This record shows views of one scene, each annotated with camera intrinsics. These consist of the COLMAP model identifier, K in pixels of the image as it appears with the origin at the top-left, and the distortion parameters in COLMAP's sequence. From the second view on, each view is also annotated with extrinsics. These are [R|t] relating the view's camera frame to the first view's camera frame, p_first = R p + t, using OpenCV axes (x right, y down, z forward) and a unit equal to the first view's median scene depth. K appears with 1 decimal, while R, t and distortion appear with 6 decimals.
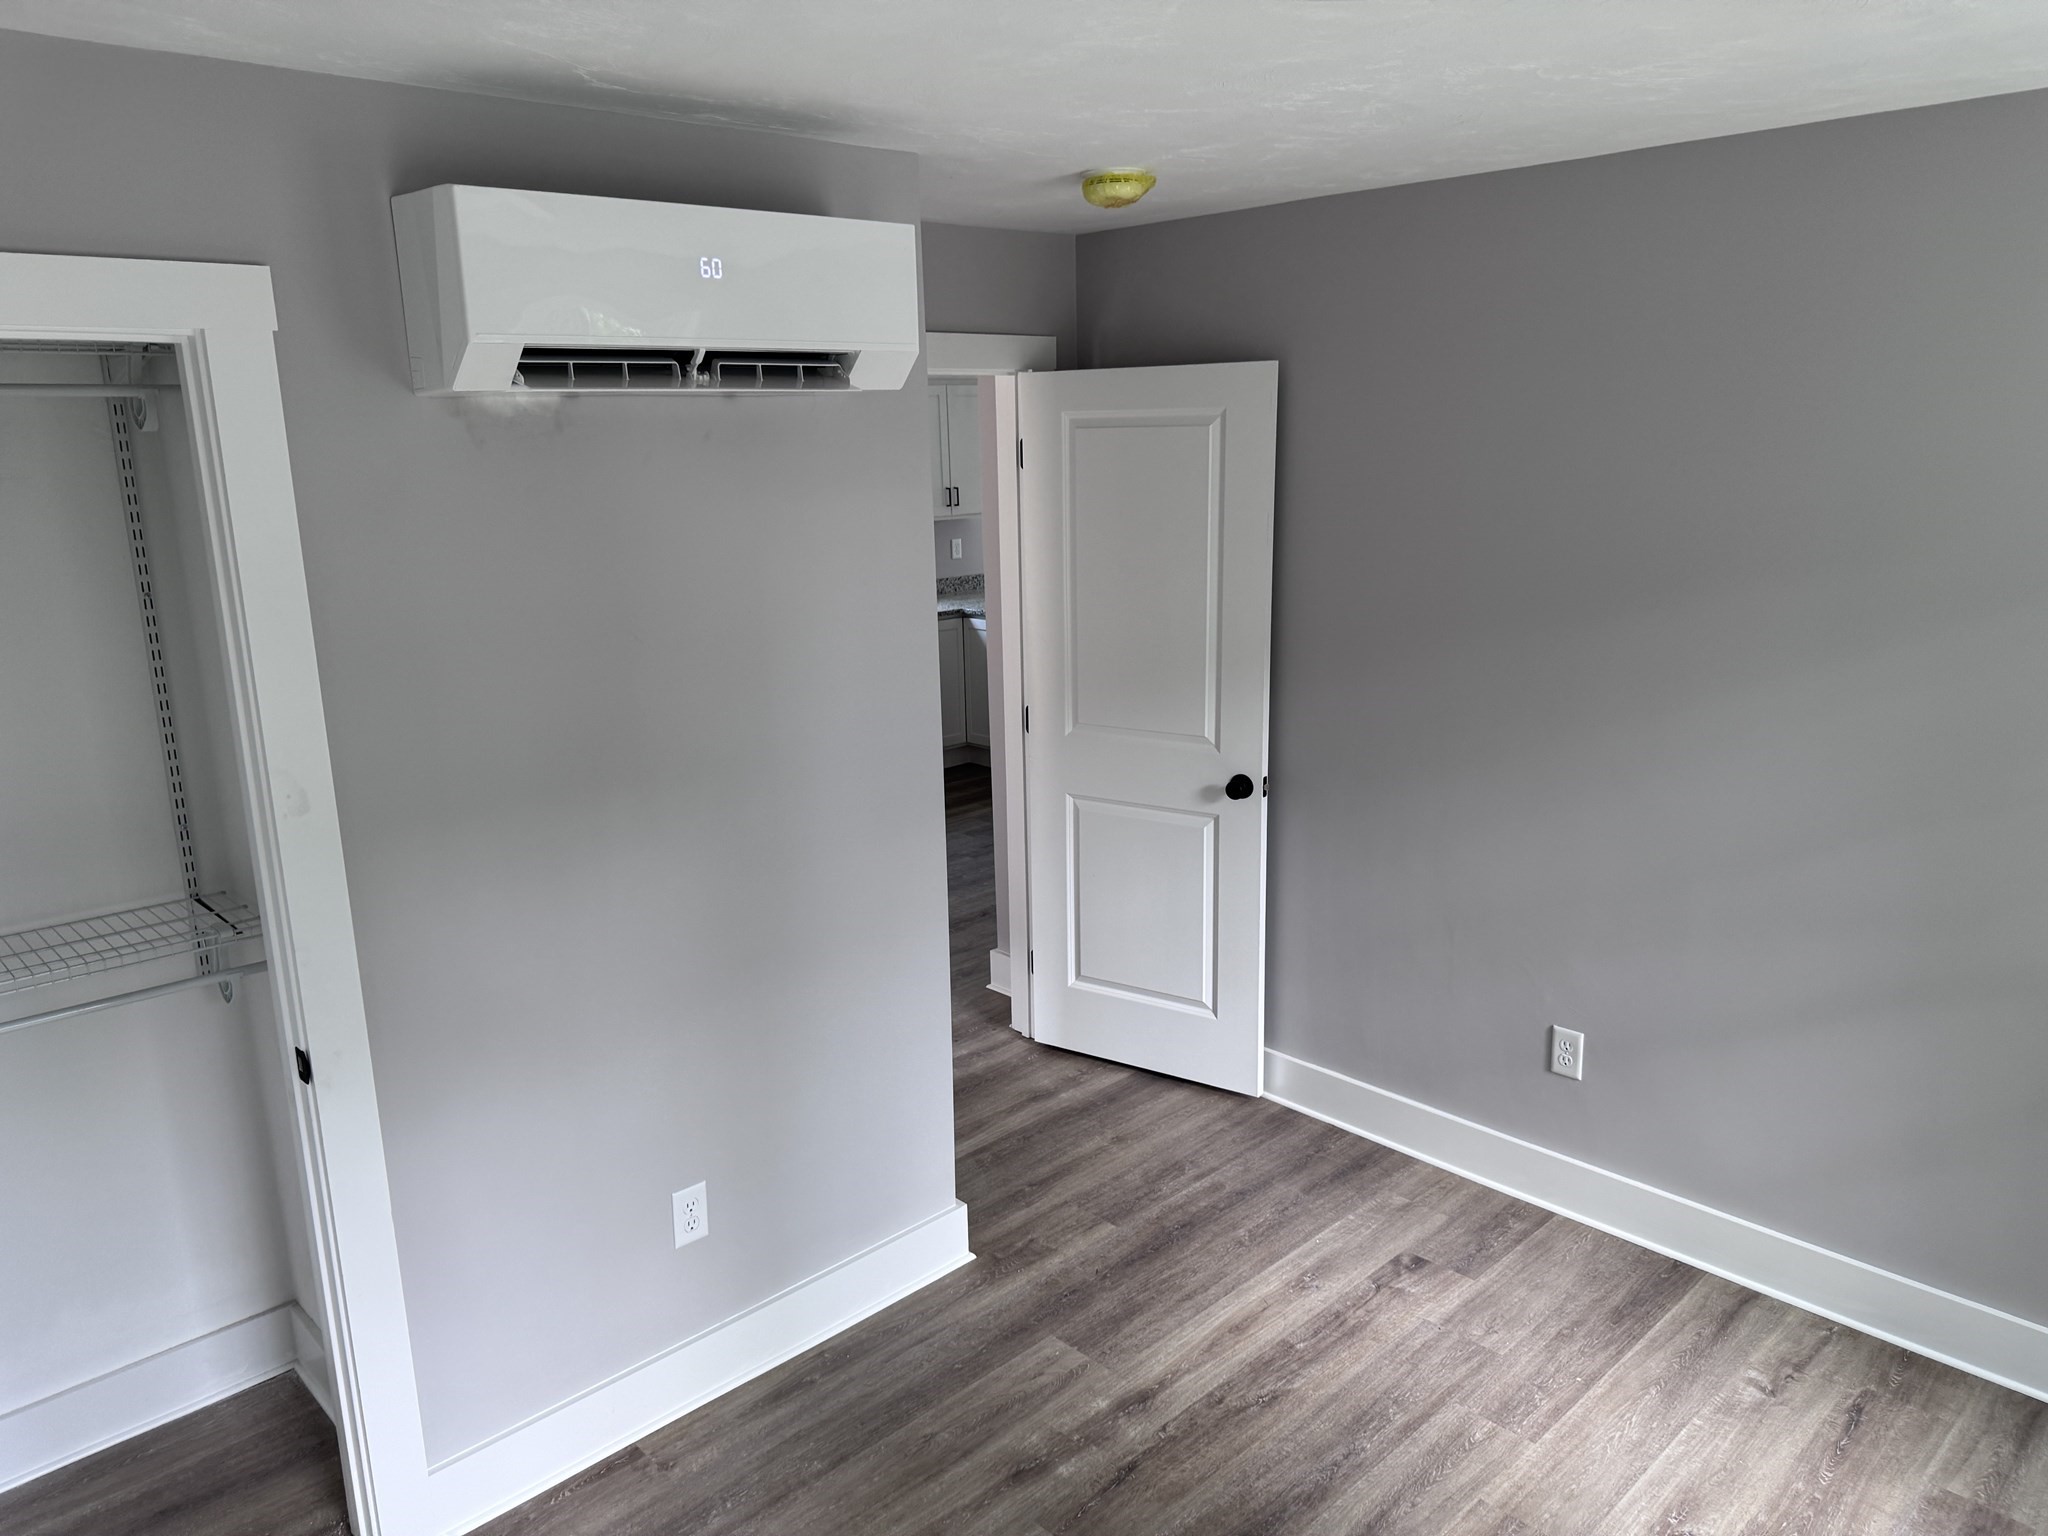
lens RADIAL K [[1467.1, 0, 1024.0], [0, 1467.1, 768.0], [0, 0, 1]] dist [0.104590, -0.005662]
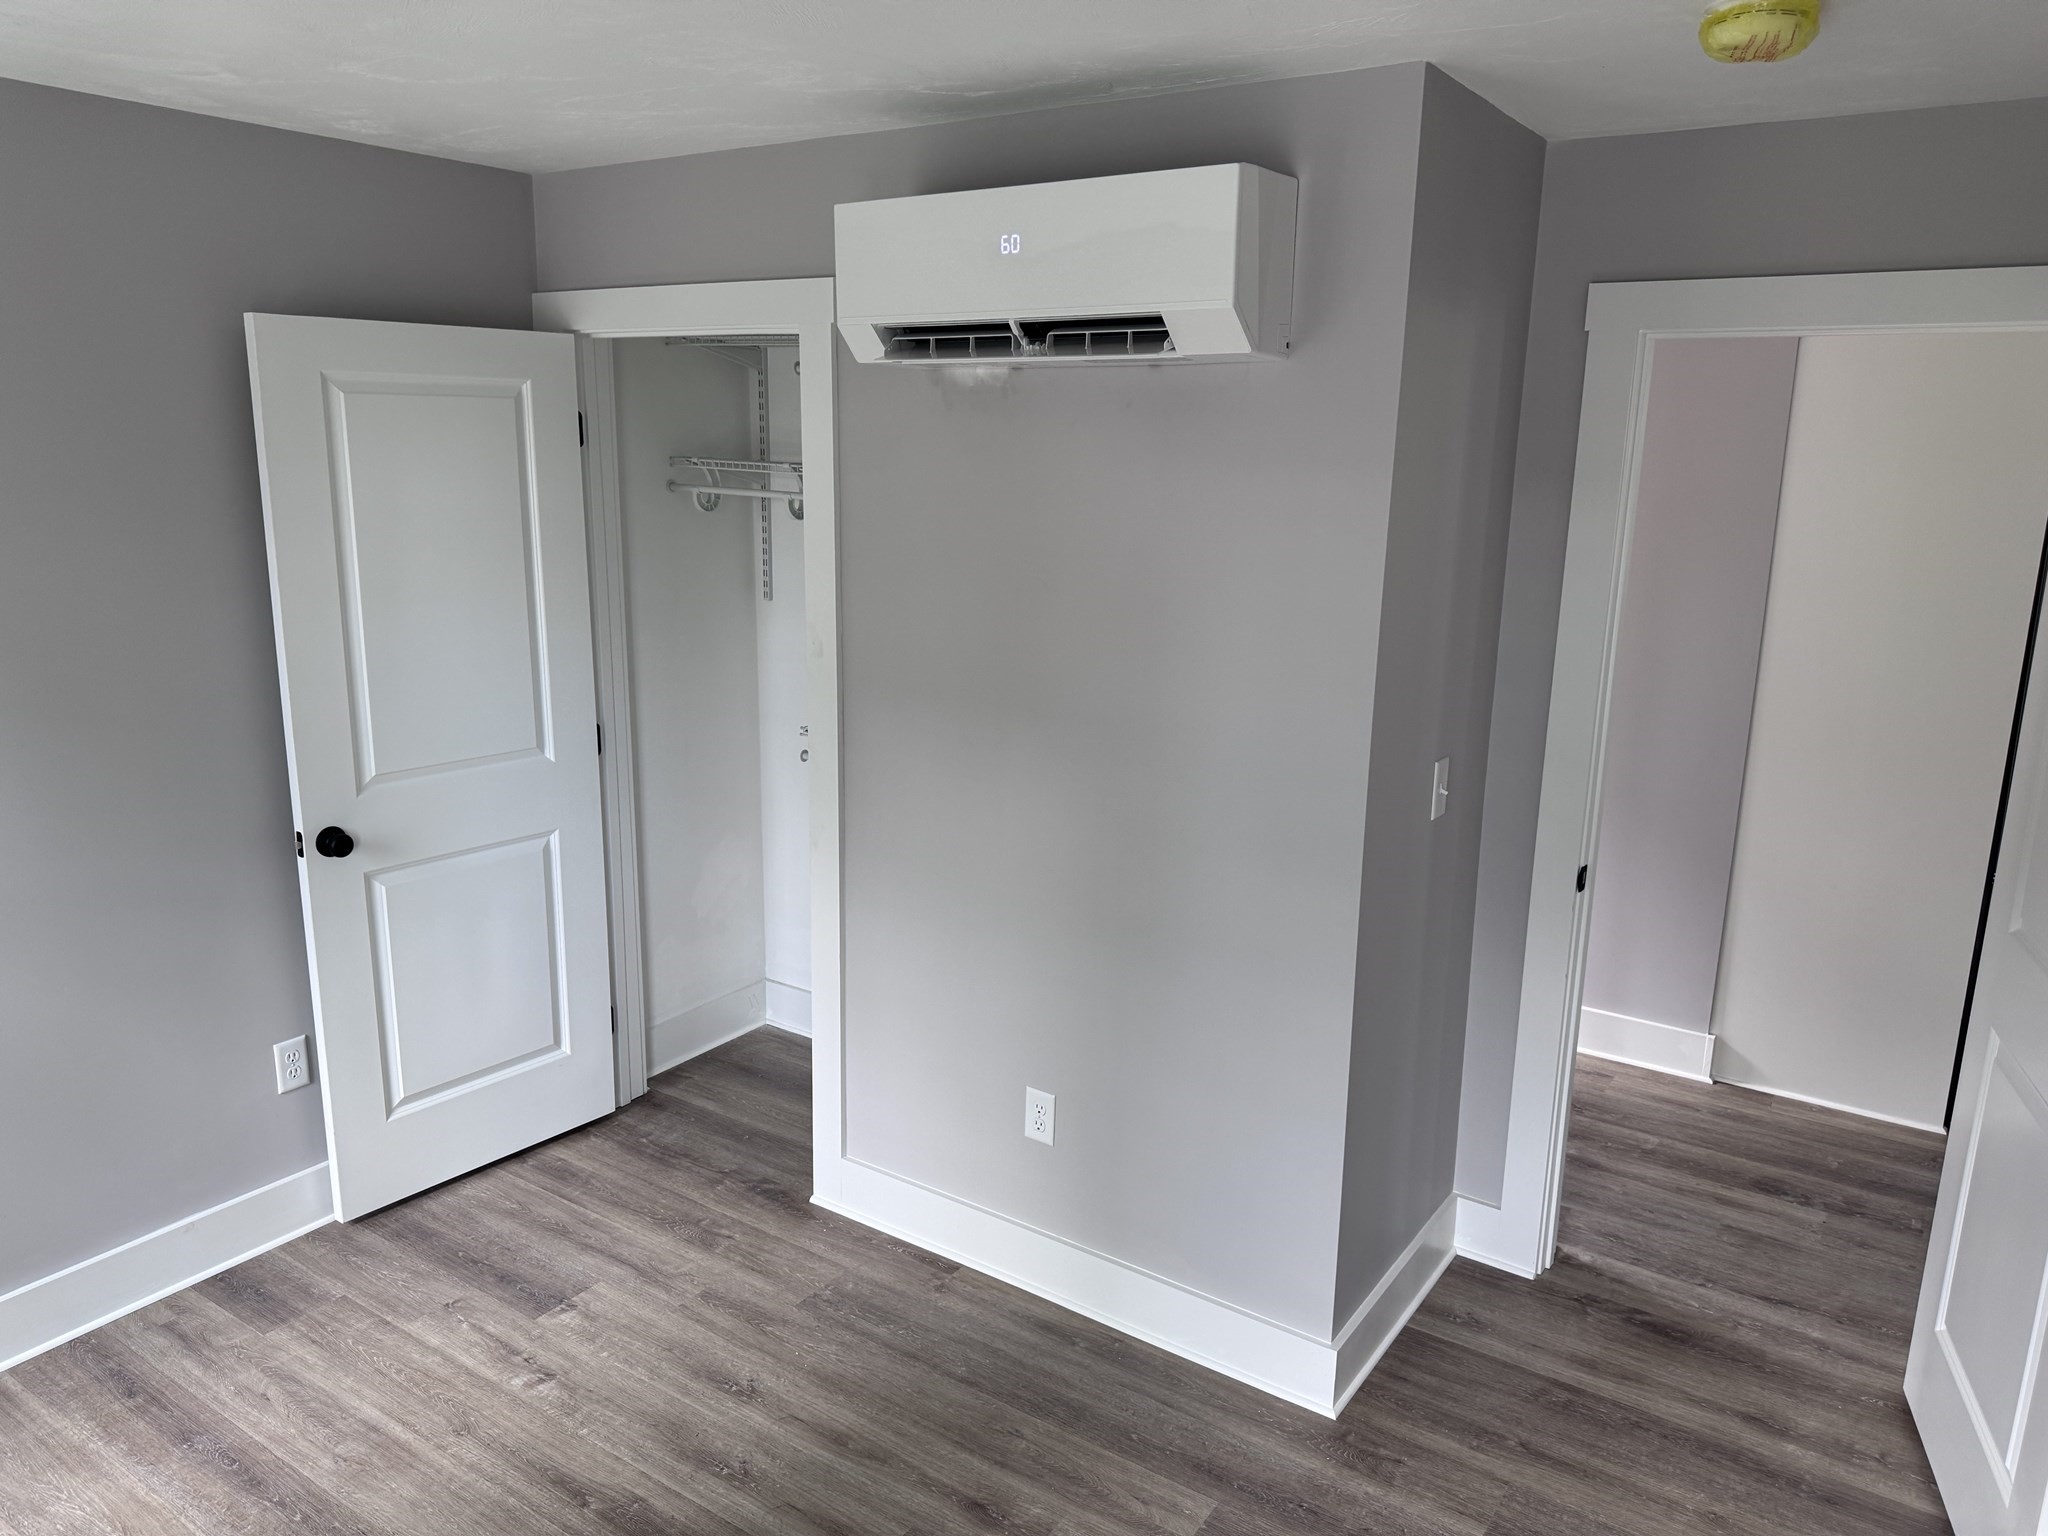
lens RADIAL K [[1467.1, 0, 1024.0], [0, 1467.1, 768.0], [0, 0, 1]] dist [0.104590, -0.005662]
pose [[0.224586, 0.234728, -0.945761, 0.751800], [-0.252707, 0.951380, 0.176112, -0.135728], [0.941116, 0.199448, 0.272984, 0.650557]]
